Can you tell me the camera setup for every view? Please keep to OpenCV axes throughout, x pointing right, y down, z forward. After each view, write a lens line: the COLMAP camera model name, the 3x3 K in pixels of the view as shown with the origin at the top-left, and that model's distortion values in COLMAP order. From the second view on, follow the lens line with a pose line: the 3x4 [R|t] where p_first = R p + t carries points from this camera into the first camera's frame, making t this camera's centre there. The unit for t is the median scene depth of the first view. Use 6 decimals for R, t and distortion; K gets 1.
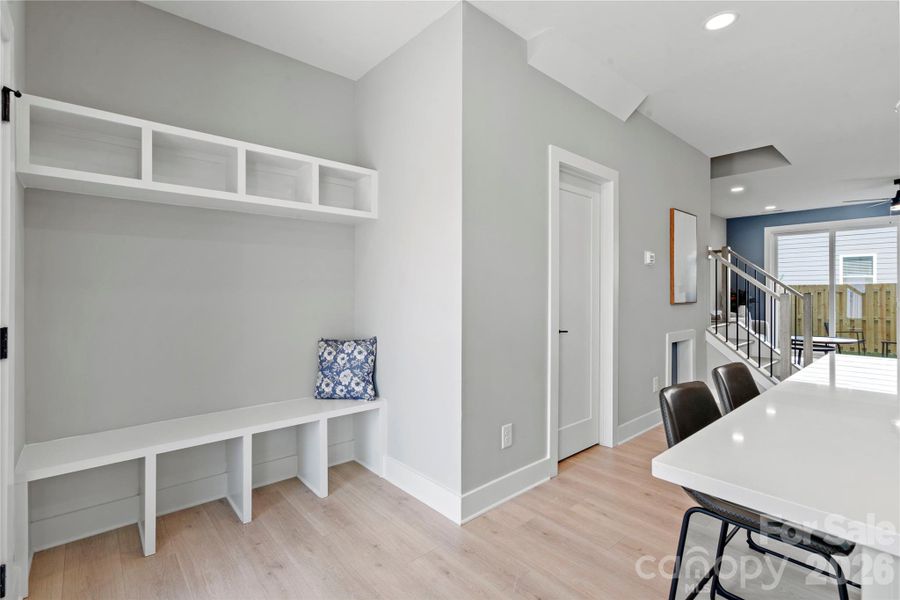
lens RADIAL K [[418.5, 0, 442.5], [0, 418.5, 290.7], [0, 0, 1]] dist [-0.008328, 0.004031]
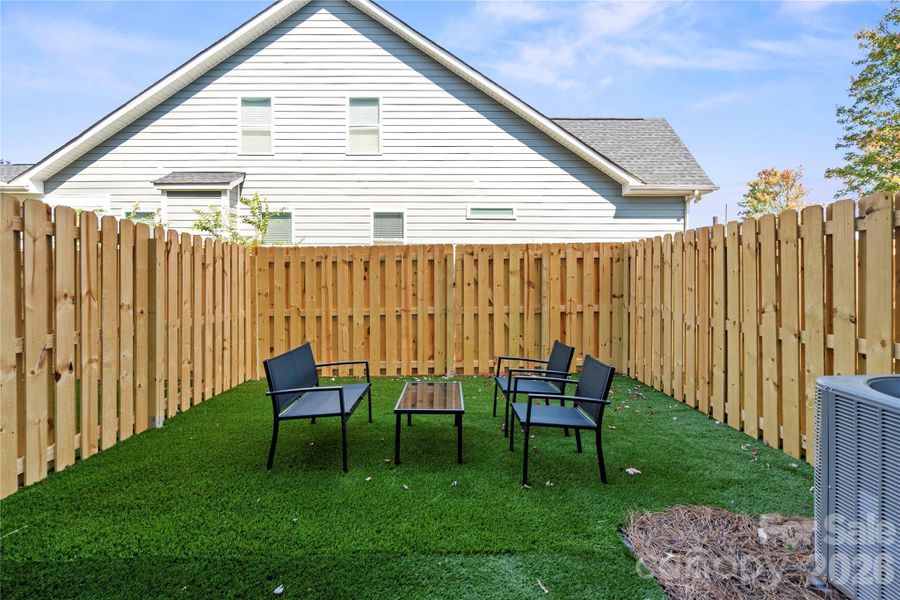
lens RADIAL K [[418.5, 0, 451.3], [0, 418.5, 268.3], [0, 0, 1]] dist [-0.008328, 0.004031]
pose [[0.622515, -0.013832, 0.782486, 2.710079], [-0.002916, 0.999796, 0.019993, 0.006092], [-0.782603, -0.014727, 0.622347, 2.514911]]
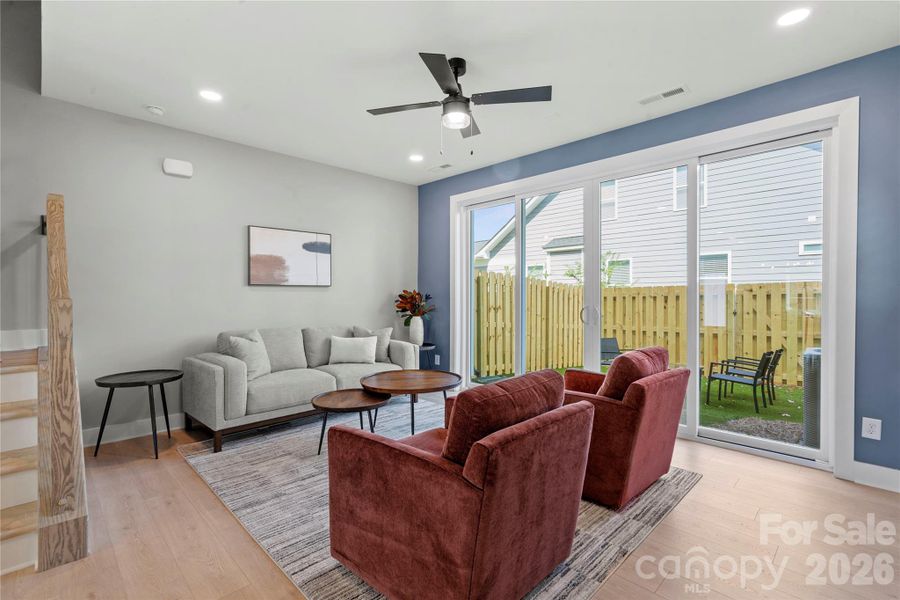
lens RADIAL K [[418.5, 0, 447.0], [0, 418.5, 298.9], [0, 0, 1]] dist [-0.008328, 0.004031]
pose [[0.997679, -0.002844, 0.068034, 2.210267], [0.002467, 0.999981, 0.005617, 0.012203], [-0.068048, -0.005436, 0.997667, 1.078281]]
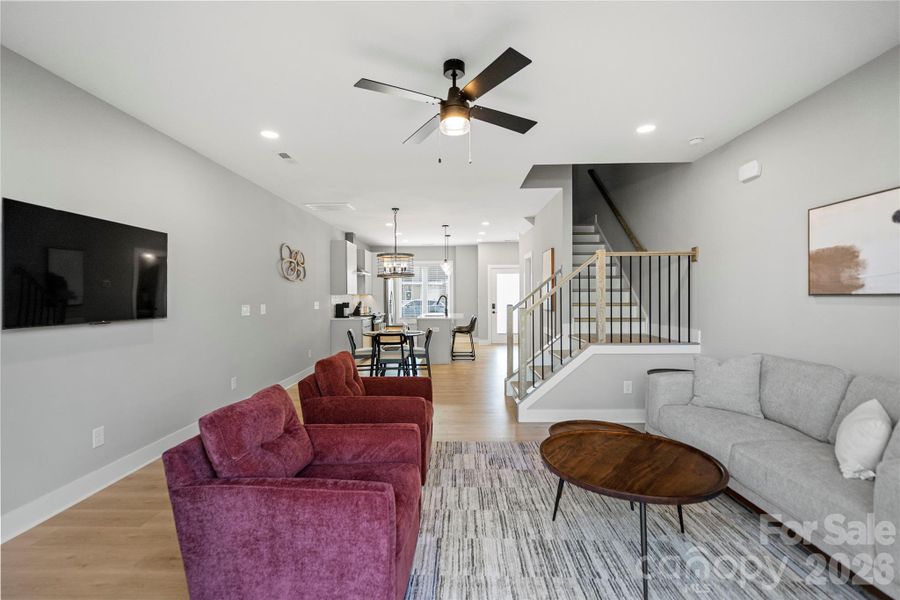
lens RADIAL K [[418.5, 0, 453.5], [0, 418.5, 297.7], [0, 0, 1]] dist [-0.008328, 0.004031]
pose [[-0.667923, 0.007842, -0.744189, 3.013260], [0.005118, 0.999969, 0.005943, -0.037390], [0.744213, 0.000161, -0.667943, 2.728133]]
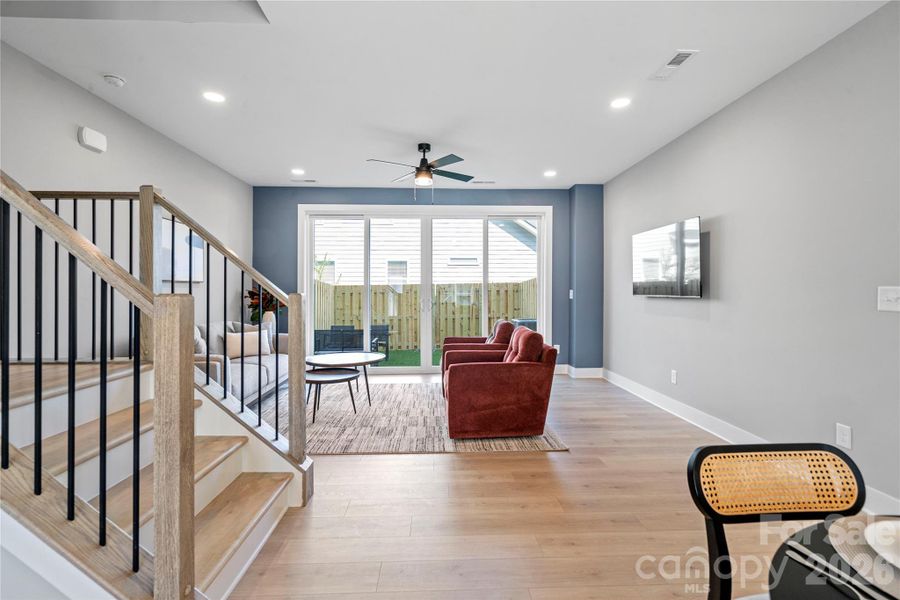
lens RADIAL K [[418.5, 0, 450.9], [0, 418.5, 294.7], [0, 0, 1]] dist [-0.008328, 0.004031]
pose [[0.621868, -0.006509, 0.783095, 1.111065], [0.000754, 0.999970, 0.007713, 0.006117], [-0.783122, -0.004206, 0.621854, 1.016766]]
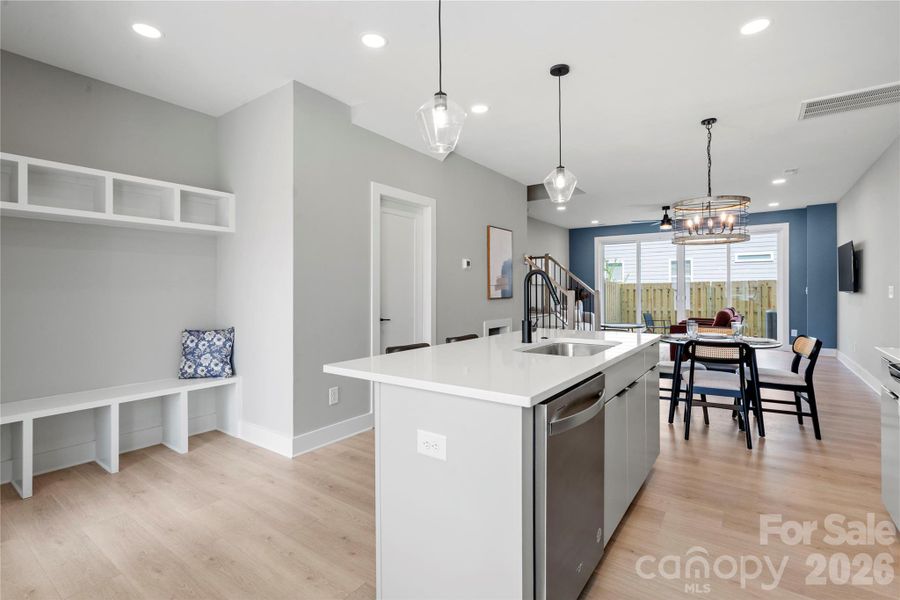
lens RADIAL K [[425.0, 0, 448.7], [0, 425.0, 287.5], [0, 0, 1]] dist [-0.000171, -0.000233]
pose [[0.973214, -0.003764, 0.229871, 0.180819], [0.004609, 0.999984, -0.003137, -0.000813], [-0.229856, 0.004113, 0.973216, -0.396354]]
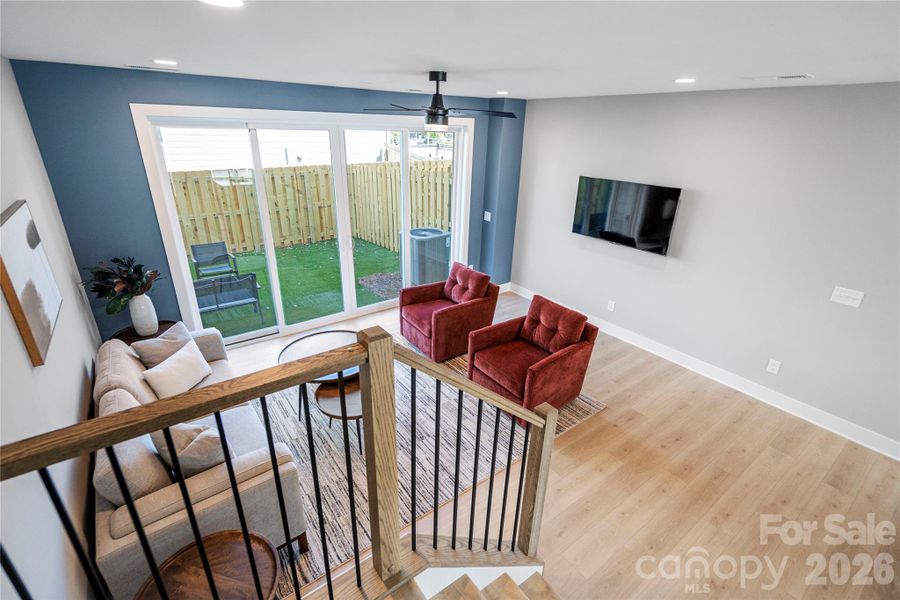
lens RADIAL K [[418.5, 0, 448.1], [0, 418.5, 297.3], [0, 0, 1]] dist [-0.008328, 0.004031]
pose [[0.075448, -0.373367, 0.924611, 1.017518], [-0.023217, 0.926344, 0.375961, -0.417481], [-0.996879, -0.049832, 0.061222, 1.966466]]
